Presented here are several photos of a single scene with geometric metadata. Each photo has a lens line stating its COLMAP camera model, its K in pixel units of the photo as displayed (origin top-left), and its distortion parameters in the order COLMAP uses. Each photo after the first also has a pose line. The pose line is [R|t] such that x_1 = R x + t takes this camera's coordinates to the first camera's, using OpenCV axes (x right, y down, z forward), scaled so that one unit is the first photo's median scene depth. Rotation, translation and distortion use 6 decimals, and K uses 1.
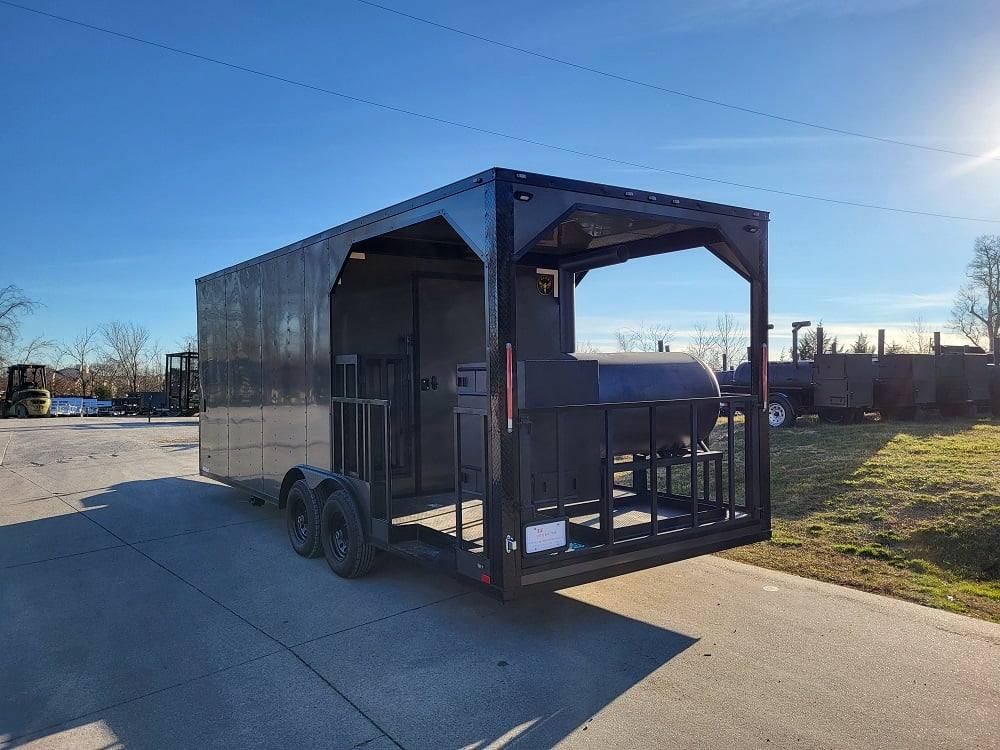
lens RADIAL K [[759.3, 0, 499.9], [0, 759.3, 373.1], [0, 0, 1]] dist [0.025043, -0.009978]
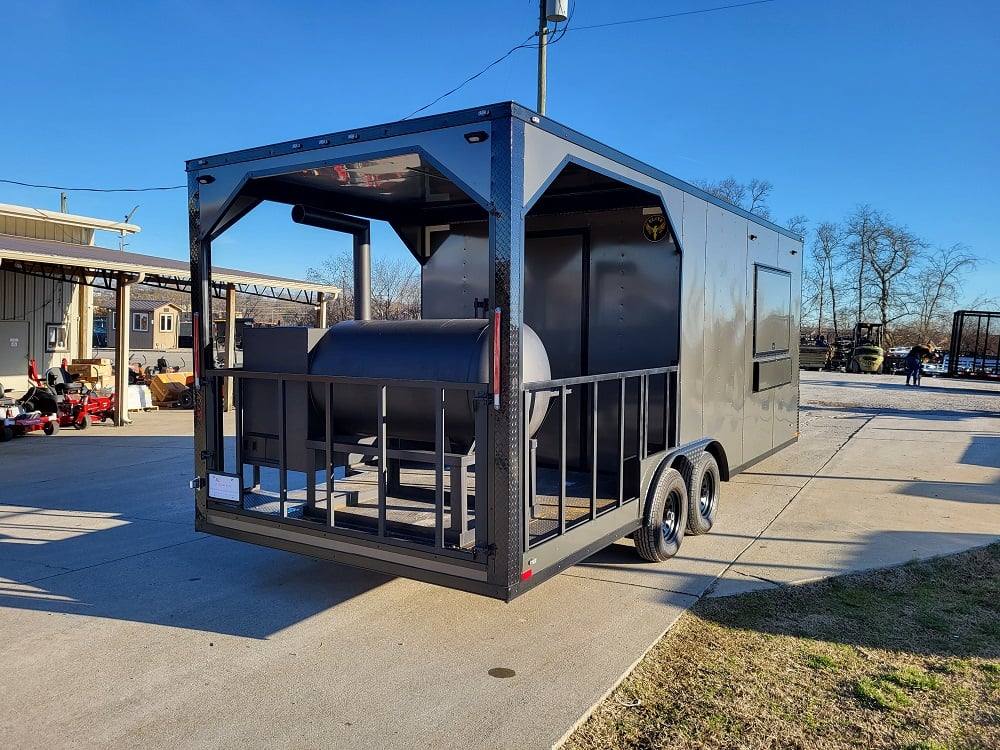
lens RADIAL K [[759.3, 0, 499.9], [0, 759.3, 373.1], [0, 0, 1]] dist [0.025043, -0.009978]
pose [[0.370988, 0.071432, -0.925886, 0.905869], [-0.019696, 0.997418, 0.069059, -0.025651], [0.928429, -0.007383, 0.371437, 0.712235]]
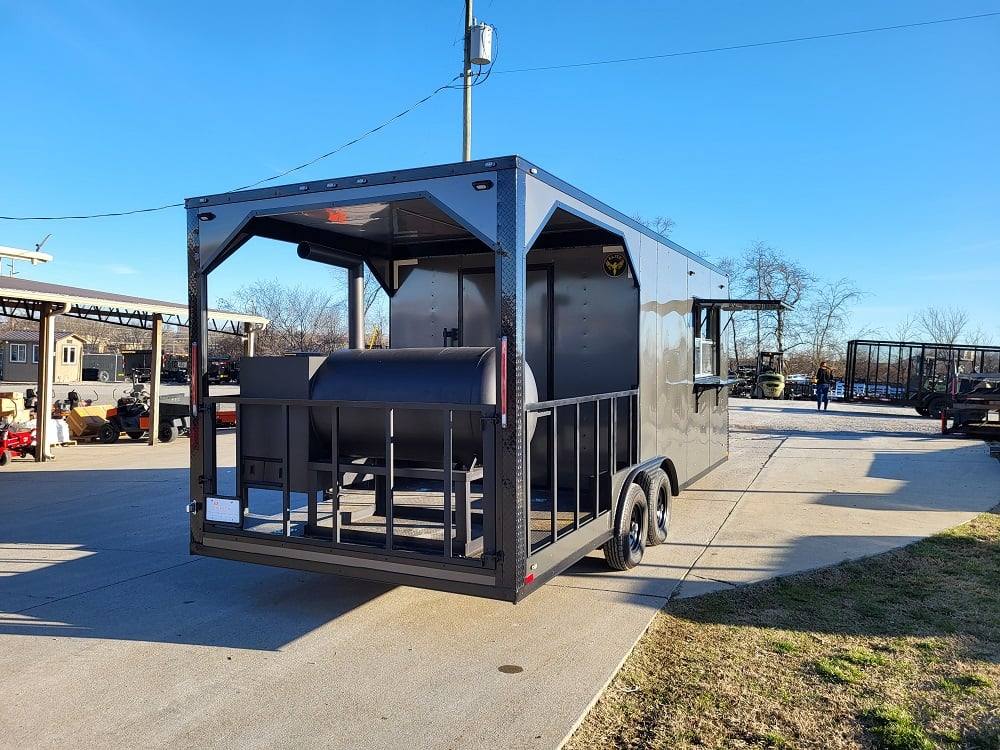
lens RADIAL K [[759.1, 0, 494.6], [0, 759.1, 369.9], [0, 0, 1]] dist [0.020582, -0.000403]
pose [[0.470425, 0.027302, -0.882018, 0.934459], [-0.015010, 0.999624, 0.022936, -0.021275], [0.882313, 0.002449, 0.470658, 0.607523]]
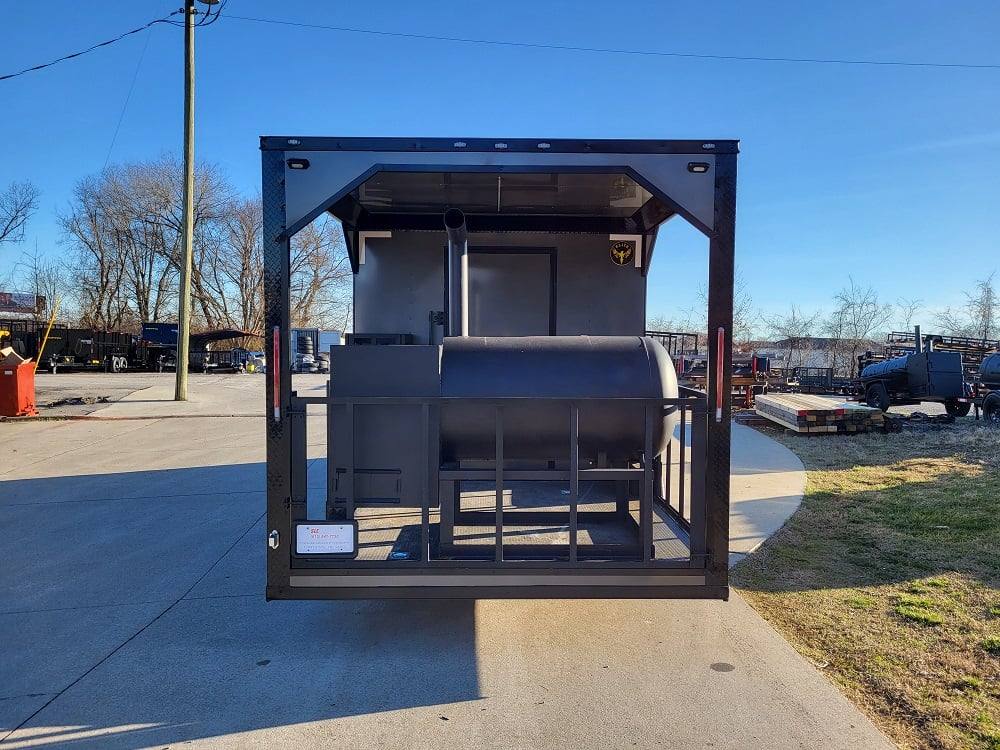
lens RADIAL K [[757.9, 0, 504.4], [0, 757.9, 374.2], [0, 0, 1]] dist [0.028239, -0.002063]
pose [[0.821386, 0.045965, -0.568518, 0.552627], [-0.023919, 0.998647, 0.046182, -0.021554], [0.569871, -0.024335, 0.821374, 0.280890]]
